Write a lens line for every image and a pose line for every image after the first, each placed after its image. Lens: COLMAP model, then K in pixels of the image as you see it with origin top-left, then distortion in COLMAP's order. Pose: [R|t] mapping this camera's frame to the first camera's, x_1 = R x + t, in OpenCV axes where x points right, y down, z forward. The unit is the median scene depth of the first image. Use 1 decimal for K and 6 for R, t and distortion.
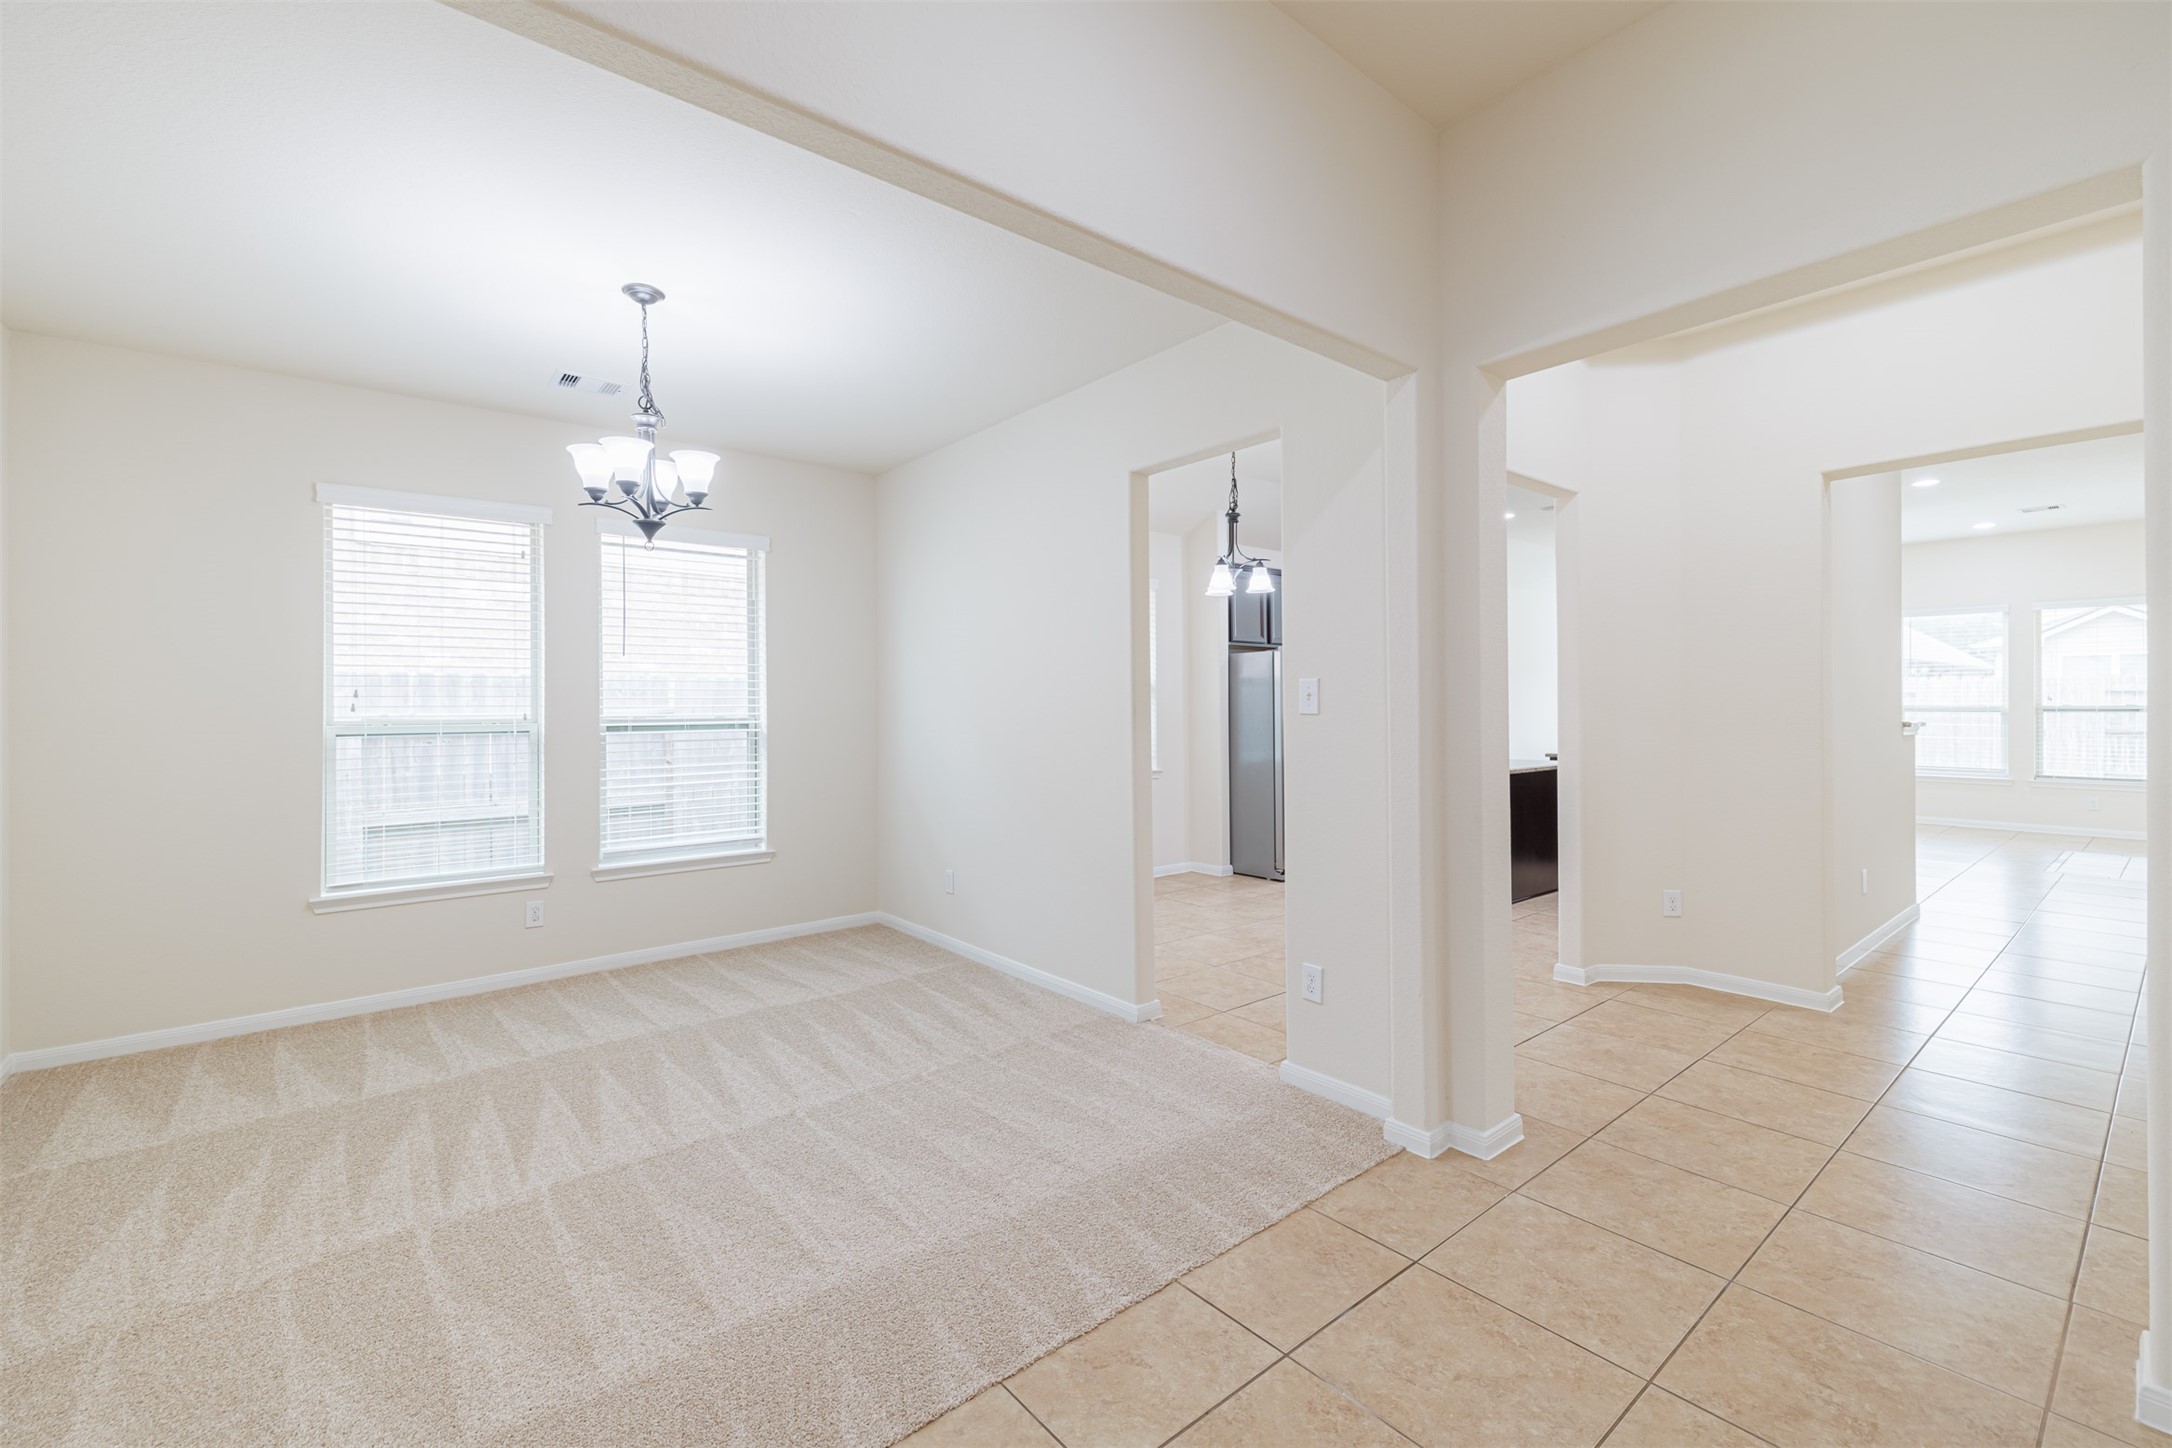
lens RADIAL K [[899.5, 0, 1080.9], [0, 899.5, 704.1], [0, 0, 1]] dist [0.000794, -0.000056]
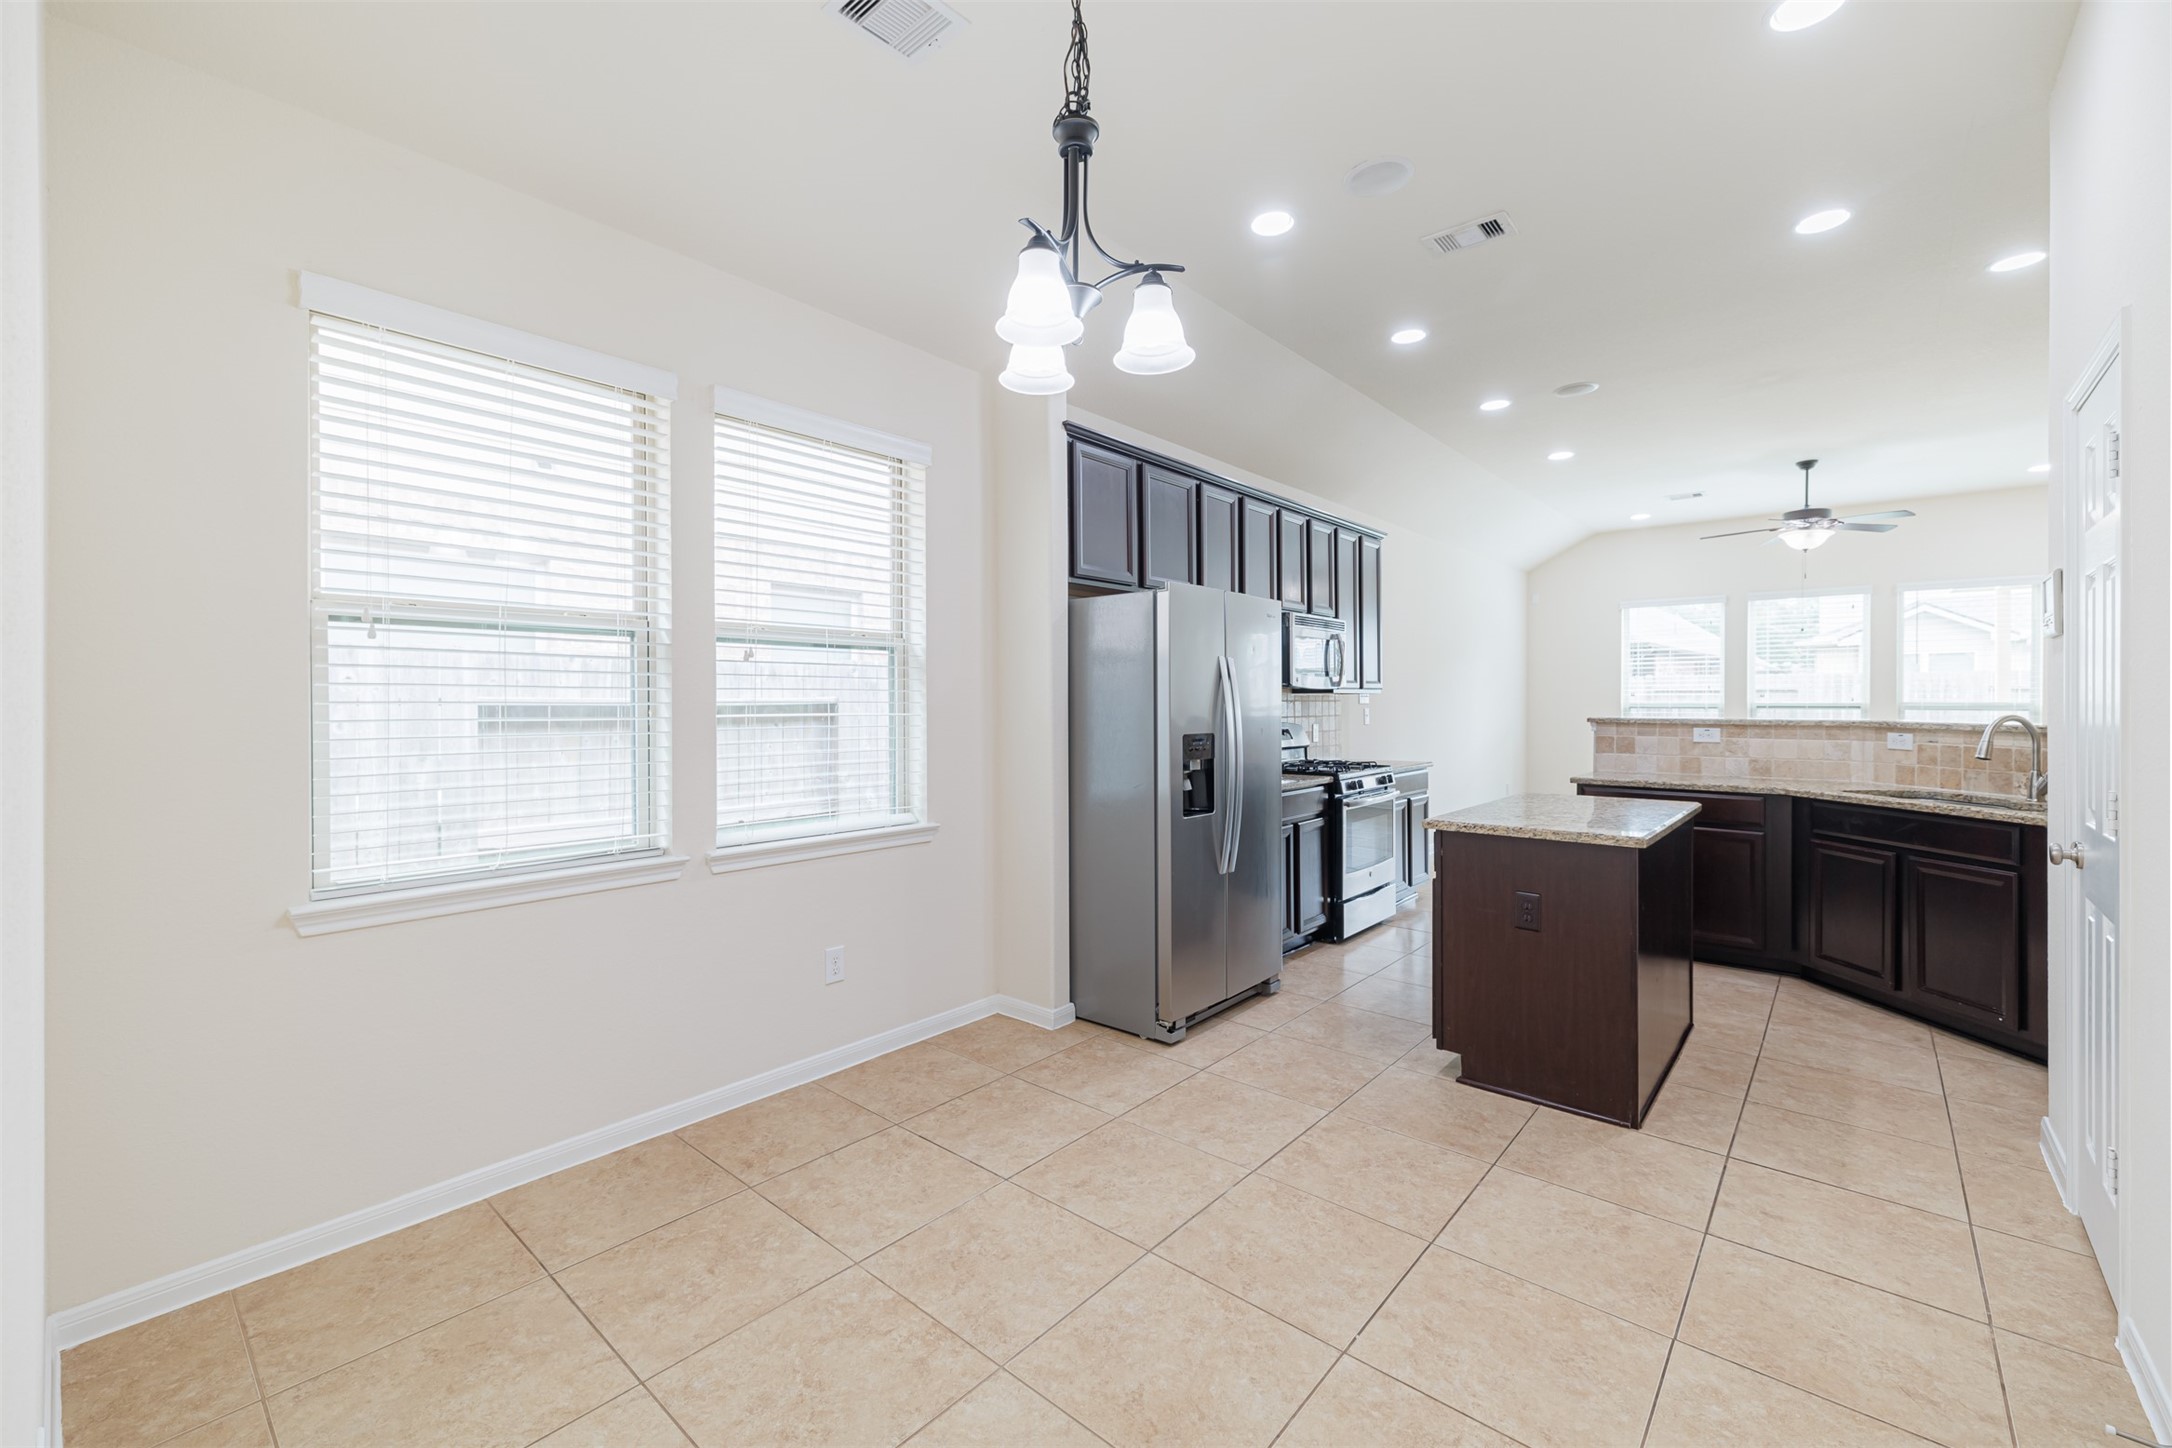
lens RADIAL K [[899.1, 0, 1071.2], [0, 899.1, 707.9], [0, 0, 1]] dist [0.008427, -0.000384]
pose [[0.987444, 0.002518, 0.157950, 0.147444], [-0.003957, 0.999953, 0.008801, 0.004794], [-0.157920, -0.009316, 0.987408, 0.856734]]
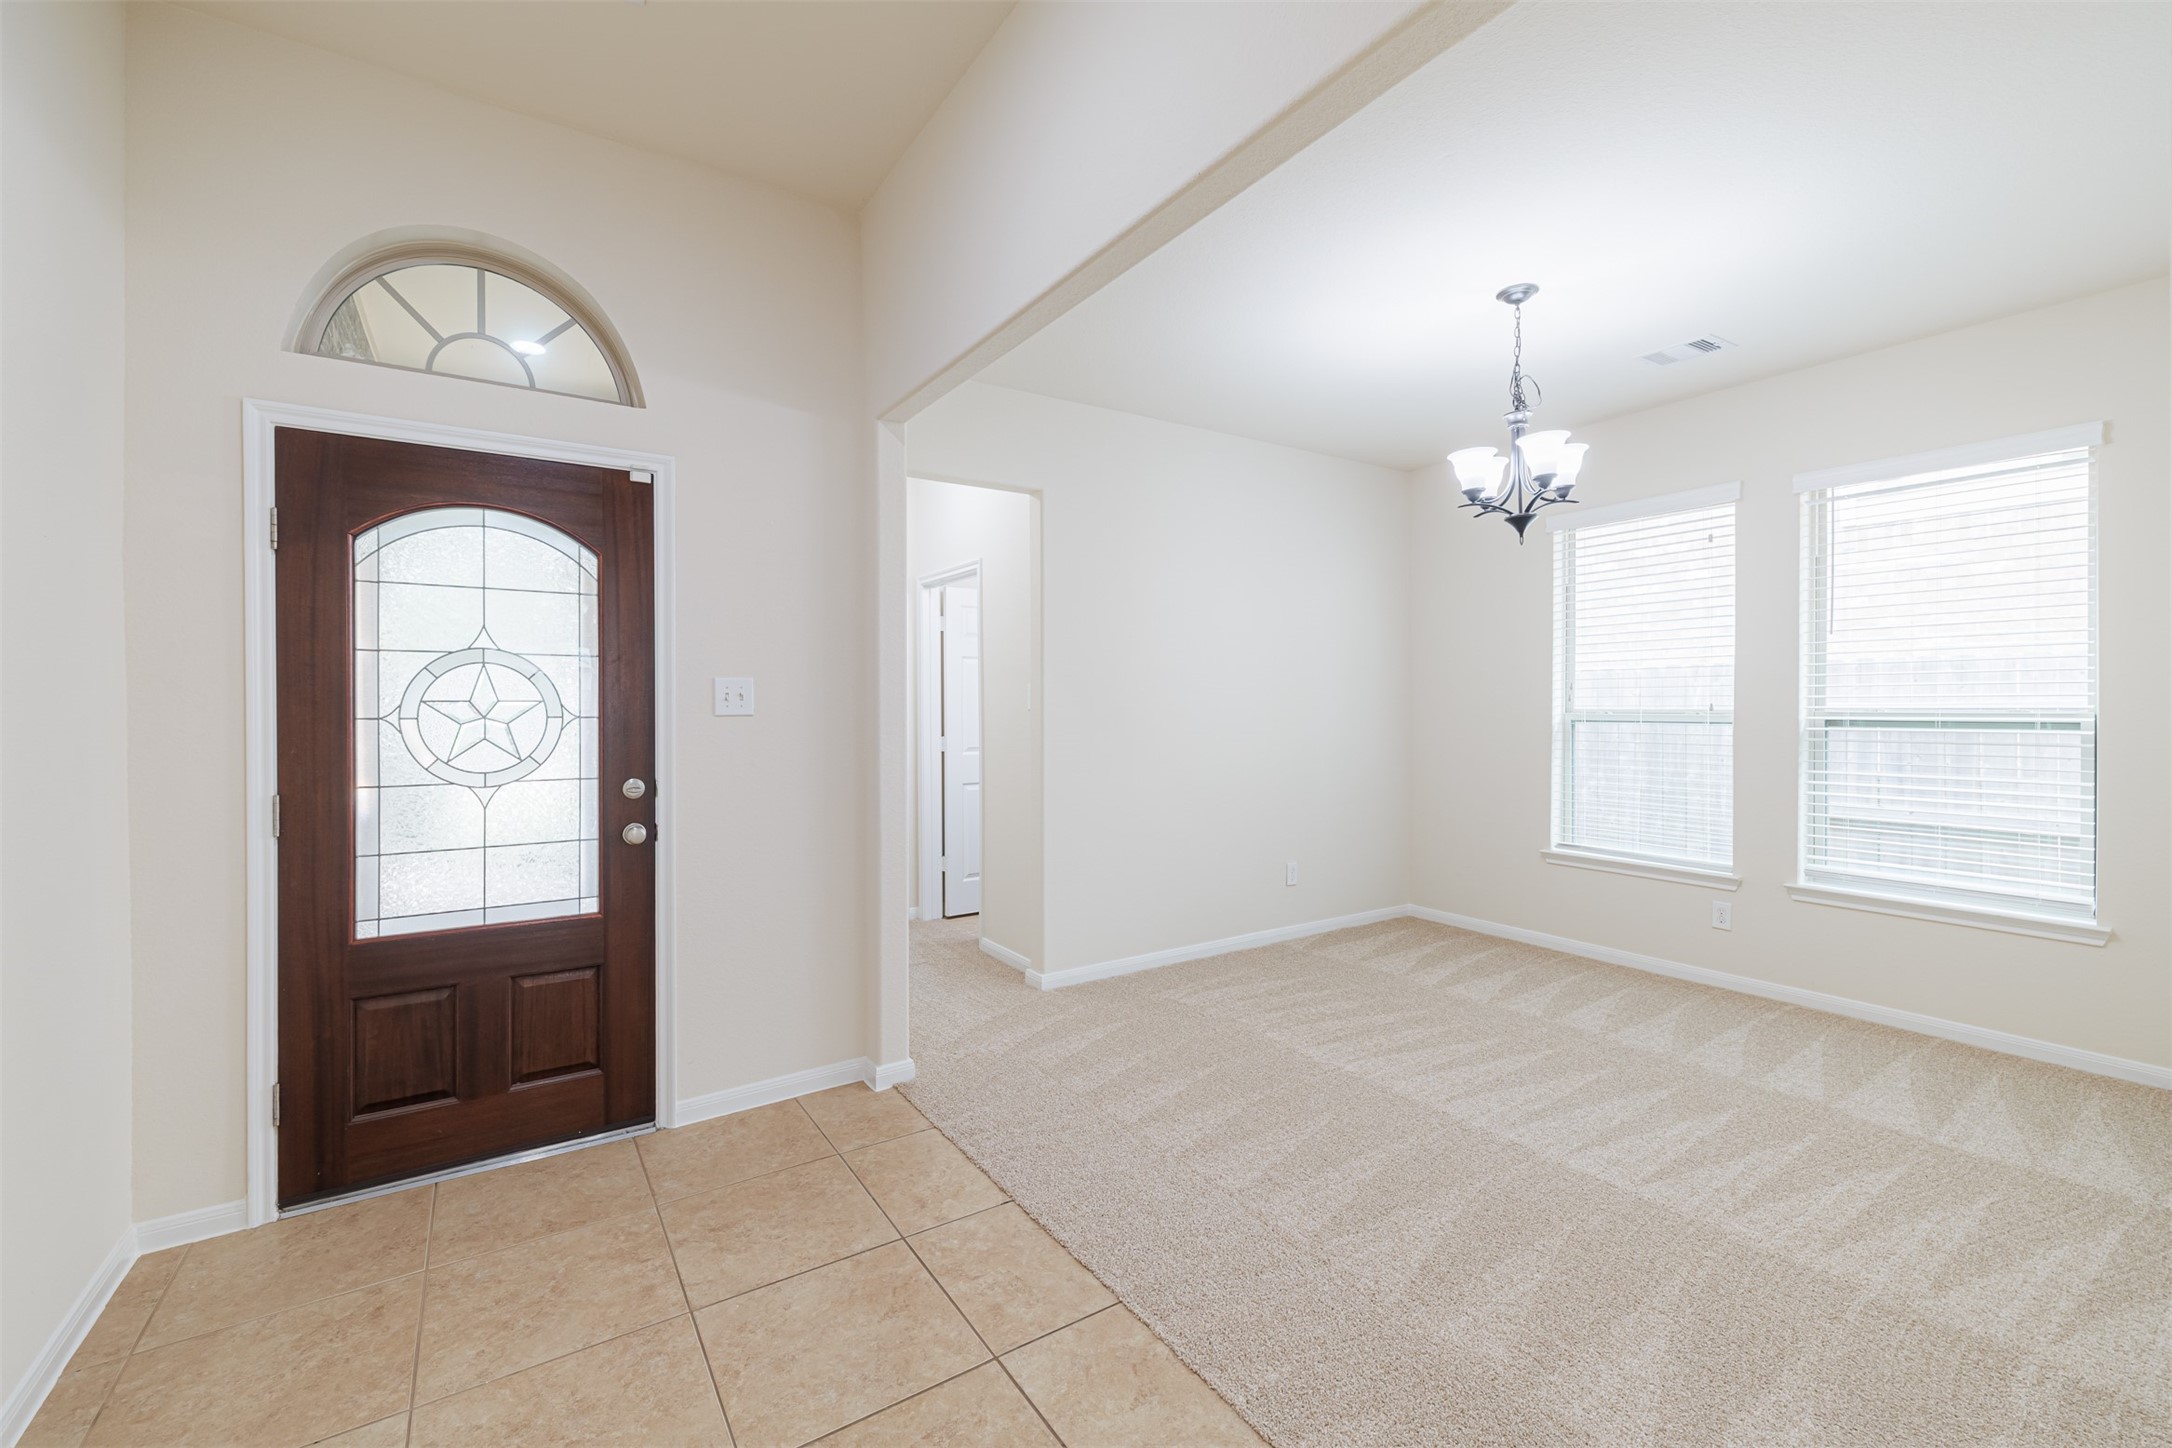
lens RADIAL K [[899.1, 0, 1071.2], [0, 899.1, 707.9], [0, 0, 1]] dist [0.008427, -0.000384]
pose [[-0.114580, 0.013792, -0.993318, 0.438262], [0.008345, 0.999882, 0.012920, -0.003312], [0.993379, -0.006809, -0.114682, 0.454864]]
